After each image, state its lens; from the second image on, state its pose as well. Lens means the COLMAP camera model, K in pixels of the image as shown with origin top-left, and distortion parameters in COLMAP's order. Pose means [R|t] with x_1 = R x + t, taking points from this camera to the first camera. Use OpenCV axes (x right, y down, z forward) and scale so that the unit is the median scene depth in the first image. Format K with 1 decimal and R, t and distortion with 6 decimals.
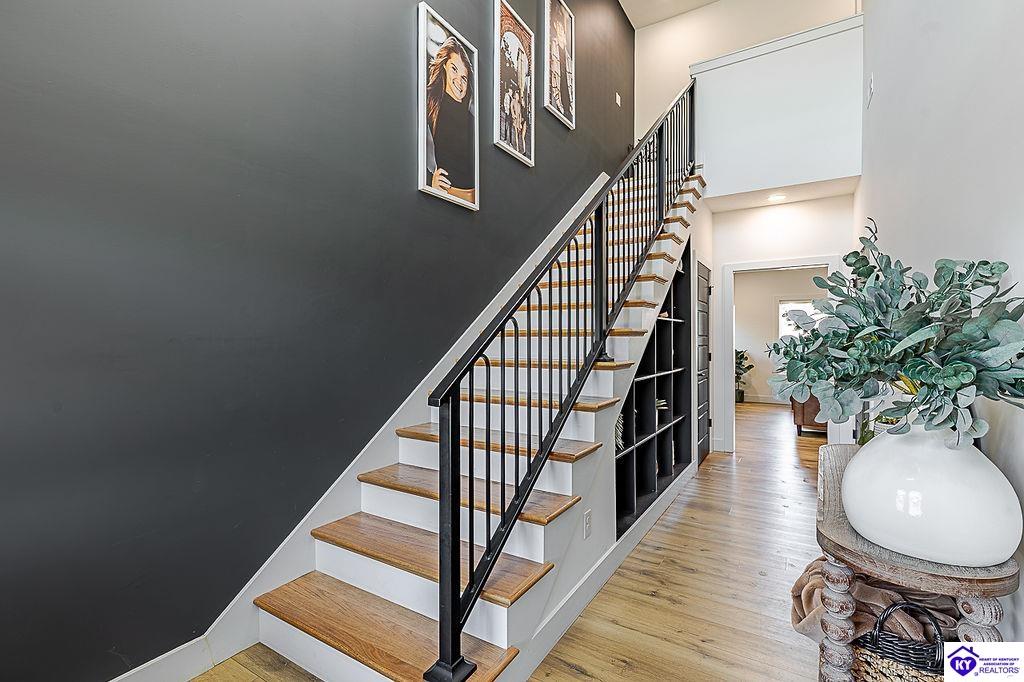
lens RADIAL K [[462.1, 0, 512.1], [0, 462.1, 340.8], [0, 0, 1]] dist [0.004358, -0.001339]
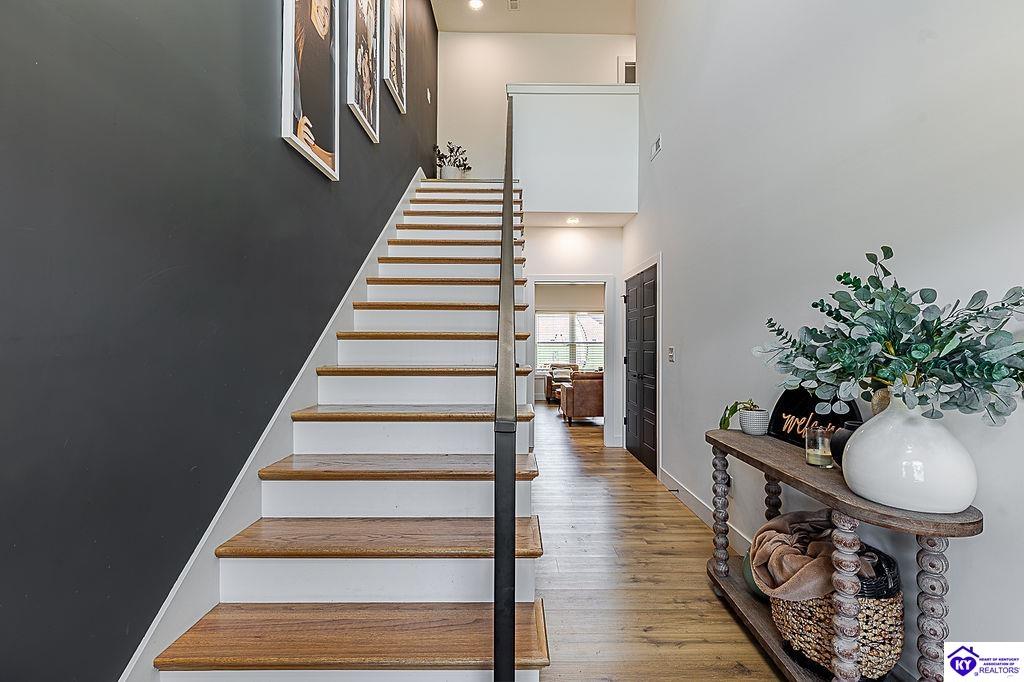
lens RADIAL K [[462.1, 0, 514.8], [0, 462.1, 340.4], [0, 0, 1]] dist [0.004358, -0.001339]
pose [[0.843408, 0.008818, 0.537201, -0.243892], [-0.002956, 0.999926, -0.011773, 0.002228], [-0.537265, 0.008342, 0.843372, 0.161827]]
